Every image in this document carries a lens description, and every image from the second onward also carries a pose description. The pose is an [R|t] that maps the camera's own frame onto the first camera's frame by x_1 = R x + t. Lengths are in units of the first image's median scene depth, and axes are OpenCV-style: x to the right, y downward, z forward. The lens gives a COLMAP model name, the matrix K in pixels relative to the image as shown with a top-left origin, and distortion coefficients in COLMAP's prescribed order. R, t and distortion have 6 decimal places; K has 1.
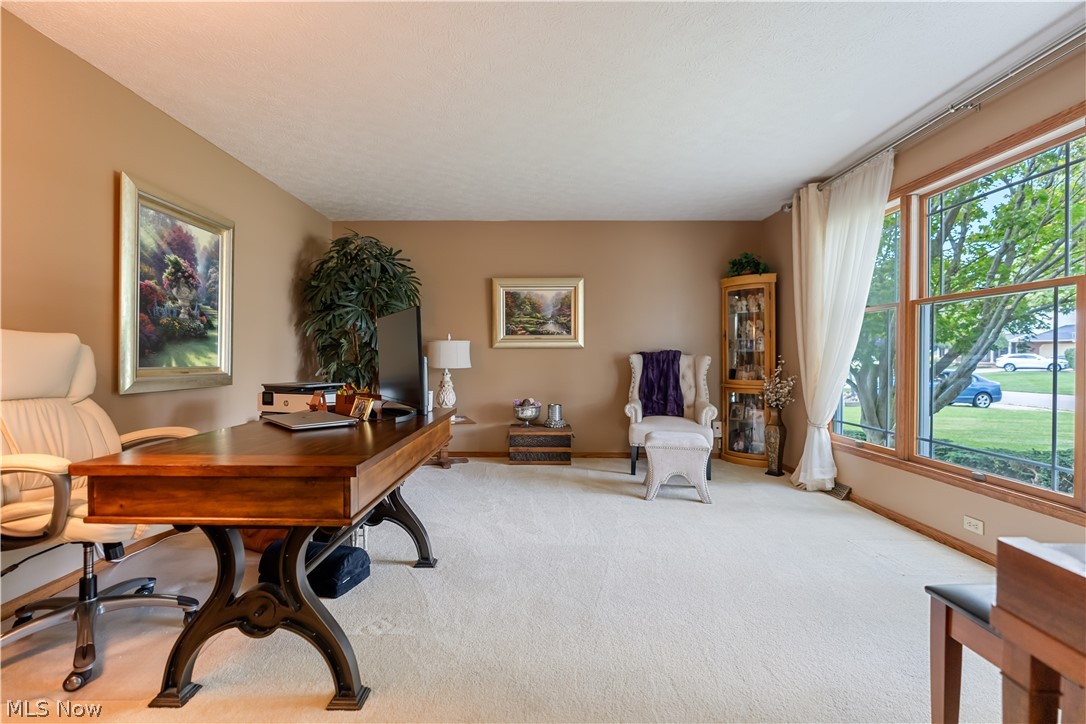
lens RADIAL K [[491.7, 0, 545.5], [0, 491.7, 357.3], [0, 0, 1]] dist [-0.006422, 0.000724]
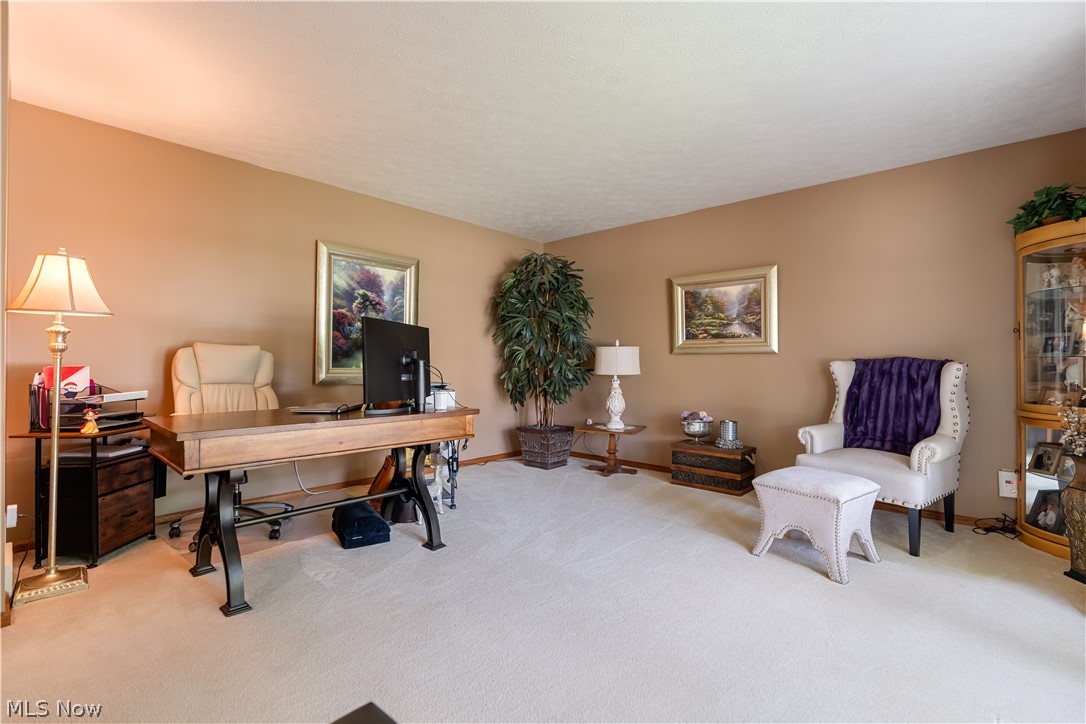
lens RADIAL K [[491.7, 0, 544.1], [0, 491.7, 362.7], [0, 0, 1]] dist [-0.006422, 0.000724]
pose [[0.741951, 0.002964, -0.670448, 0.356411], [-0.008487, 0.999952, -0.004971, 0.003766], [0.670401, 0.009379, 0.741940, 0.173618]]
